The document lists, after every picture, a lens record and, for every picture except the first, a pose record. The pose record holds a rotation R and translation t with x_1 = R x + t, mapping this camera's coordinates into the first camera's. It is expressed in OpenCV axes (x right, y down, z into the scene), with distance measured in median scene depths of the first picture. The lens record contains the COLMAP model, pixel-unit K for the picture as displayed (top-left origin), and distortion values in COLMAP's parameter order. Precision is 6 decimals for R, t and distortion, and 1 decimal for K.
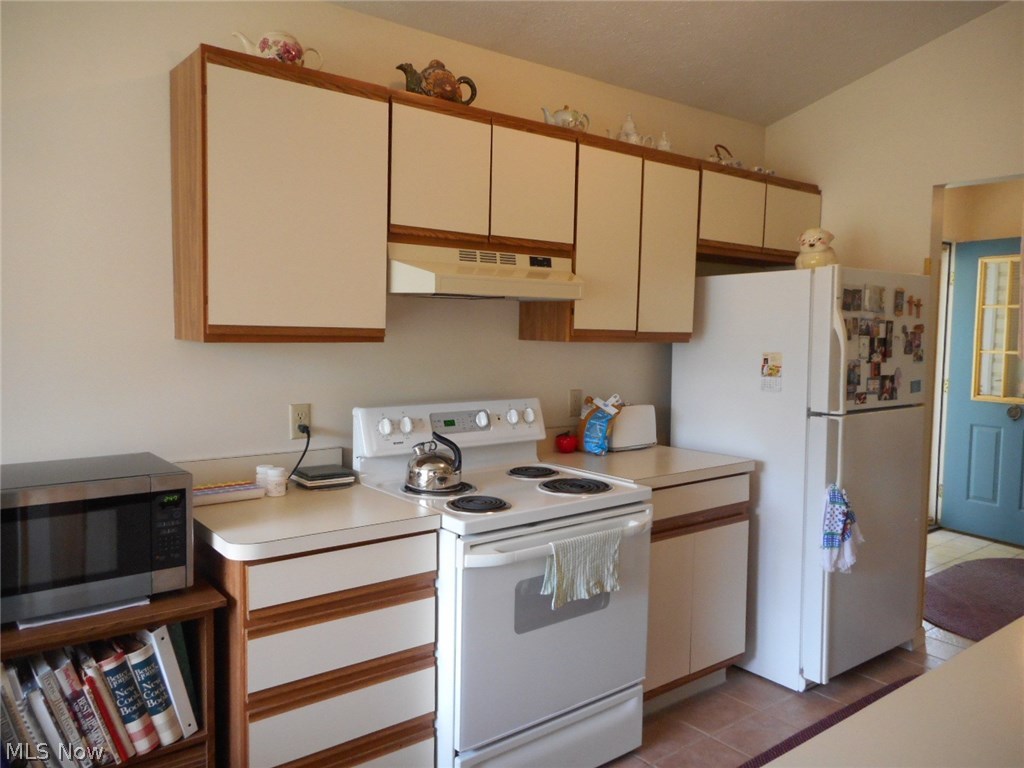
lens RADIAL K [[765.1, 0, 518.0], [0, 765.1, 387.4], [0, 0, 1]] dist [0.010826, -0.014824]
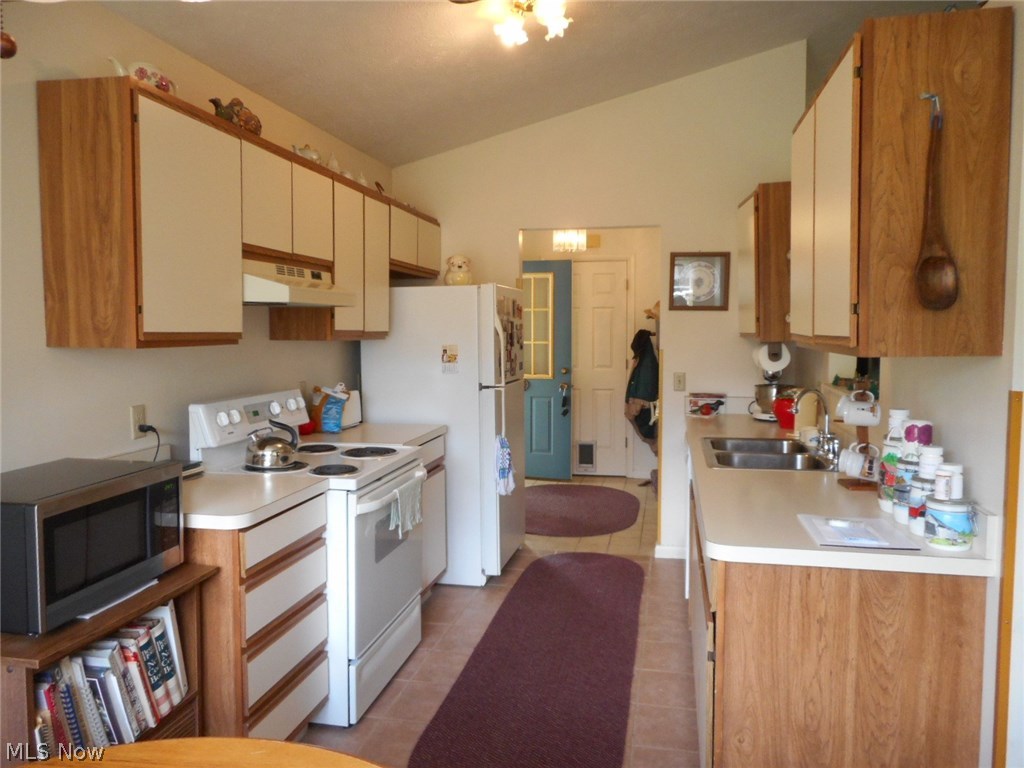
lens RADIAL K [[765.1, 0, 516.0], [0, 765.1, 380.0], [0, 0, 1]] dist [0.010826, -0.014824]
pose [[0.760467, -0.056564, 0.646908, -0.537337], [0.058753, 0.998107, 0.018206, -0.001407], [-0.646713, 0.024163, 0.762351, -0.134112]]
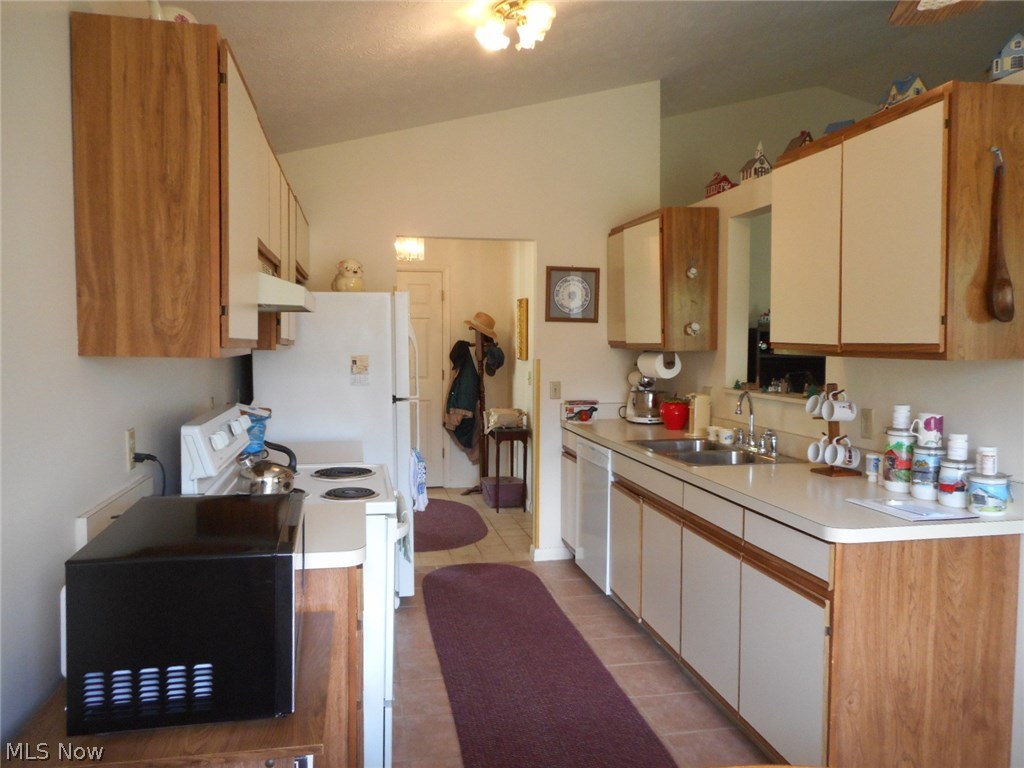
lens RADIAL K [[765.1, 0, 513.3], [0, 765.1, 382.5], [0, 0, 1]] dist [0.010826, -0.014824]
pose [[0.453686, -0.059247, 0.889190, -0.796722], [0.070063, 0.997070, 0.030687, -0.024995], [-0.888403, 0.048377, 0.456508, 0.221161]]
